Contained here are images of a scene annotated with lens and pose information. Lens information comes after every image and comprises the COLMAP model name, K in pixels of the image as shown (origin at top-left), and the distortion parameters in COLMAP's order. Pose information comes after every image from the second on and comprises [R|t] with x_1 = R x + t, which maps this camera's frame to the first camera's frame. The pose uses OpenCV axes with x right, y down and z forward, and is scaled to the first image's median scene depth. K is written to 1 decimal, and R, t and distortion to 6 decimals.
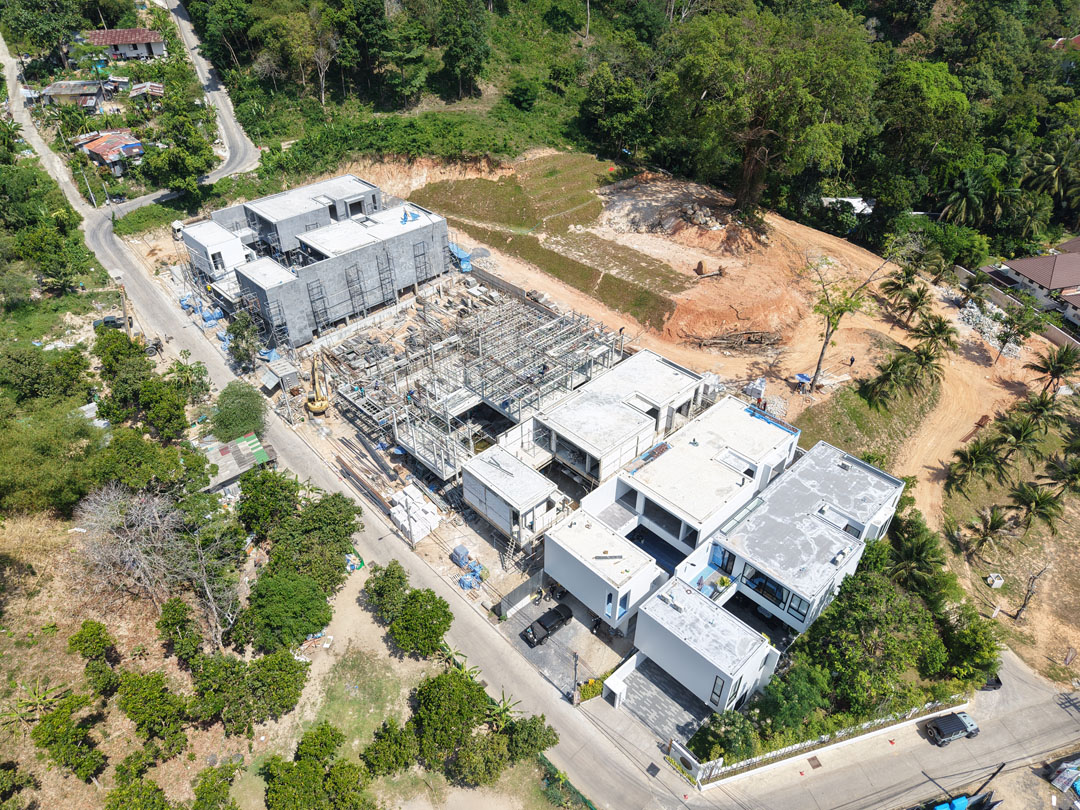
lens RADIAL K [[725.7, 0, 534.5], [0, 725.7, 403.9], [0, 0, 1]] dist [0.003716, -0.001632]
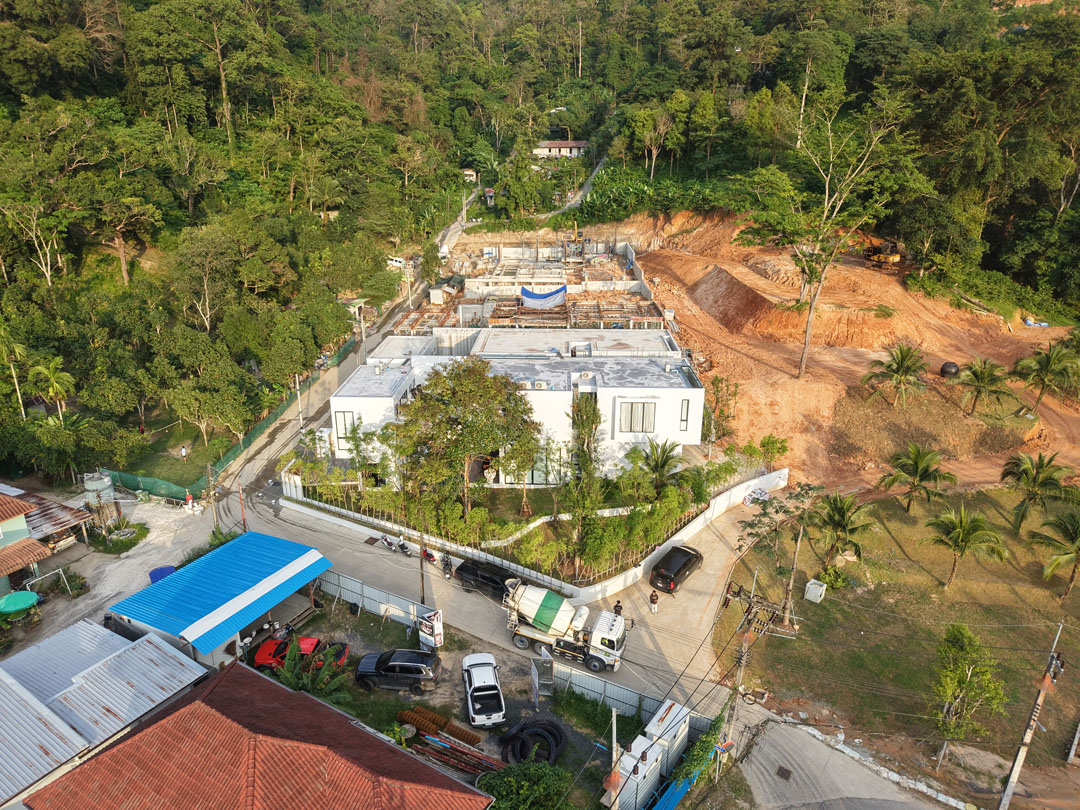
lens RADIAL K [[722.2, 0, 533.5], [0, 722.2, 406.2], [0, 0, 1]] dist [0.019959, -0.020557]
pose [[0.695945, 0.238595, -0.677298, 0.529062], [-0.434215, 0.891044, -0.132277, 0.179203], [0.571942, 0.386151, 0.723720, 0.187385]]
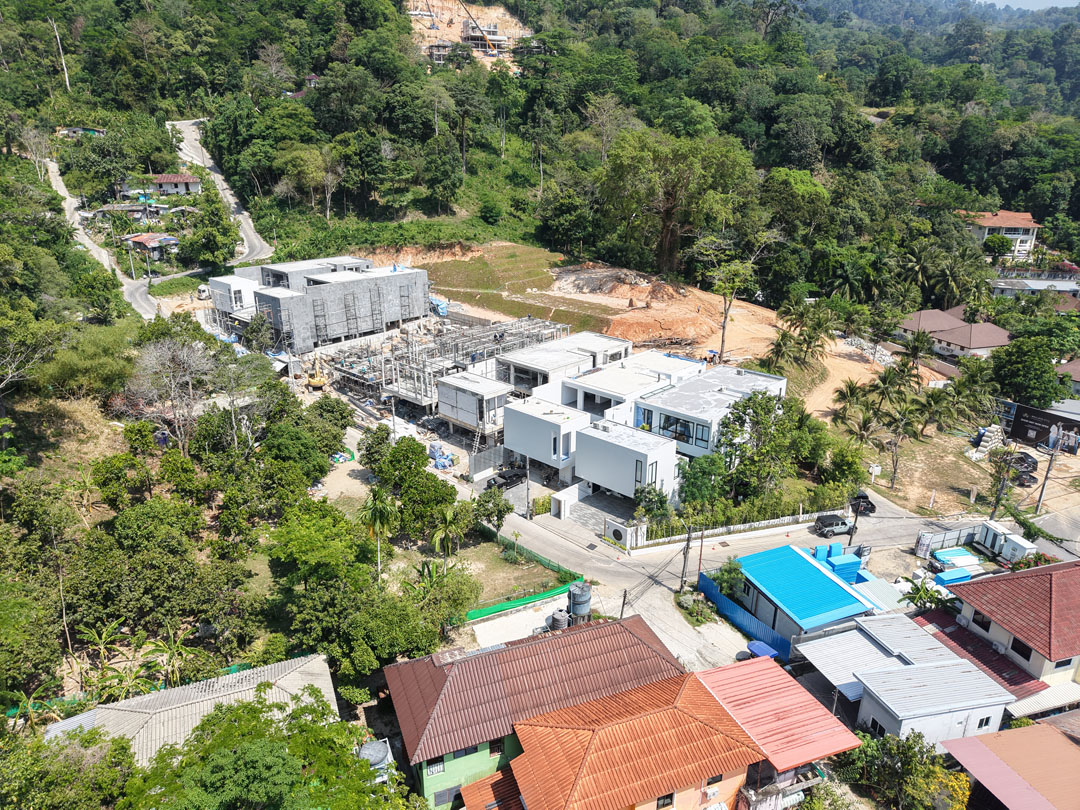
lens RADIAL K [[722.2, 0, 533.5], [0, 722.2, 406.2], [0, 0, 1]] dist [0.019959, -0.020557]
pose [[0.999220, -0.011202, 0.037859, 0.010433], [0.022032, 0.953917, -0.299261, 0.301562], [-0.032762, 0.299862, 0.953420, -0.105222]]
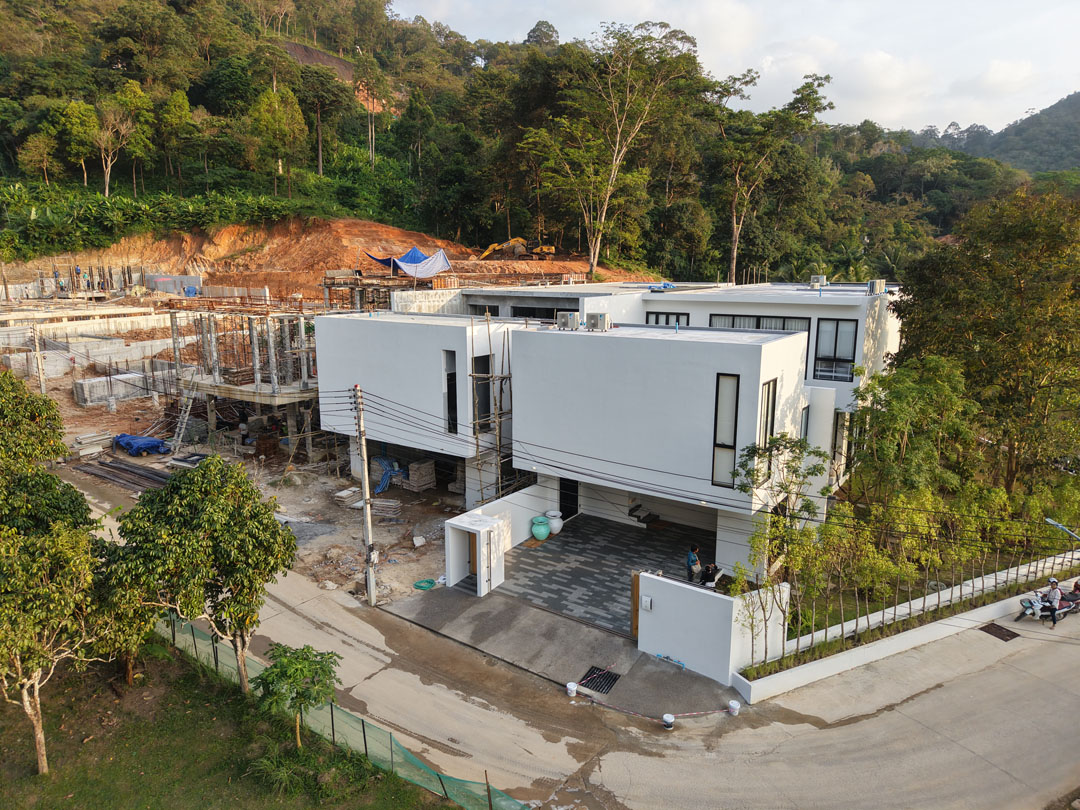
lens RADIAL K [[725.7, 0, 534.5], [0, 725.7, 403.9], [0, 0, 1]] dist [0.003716, -0.001632]
pose [[0.981567, -0.037060, 0.187490, 0.037223], [0.115850, 0.895615, -0.429480, 0.250030], [-0.152002, 0.443284, 0.883400, 0.308190]]
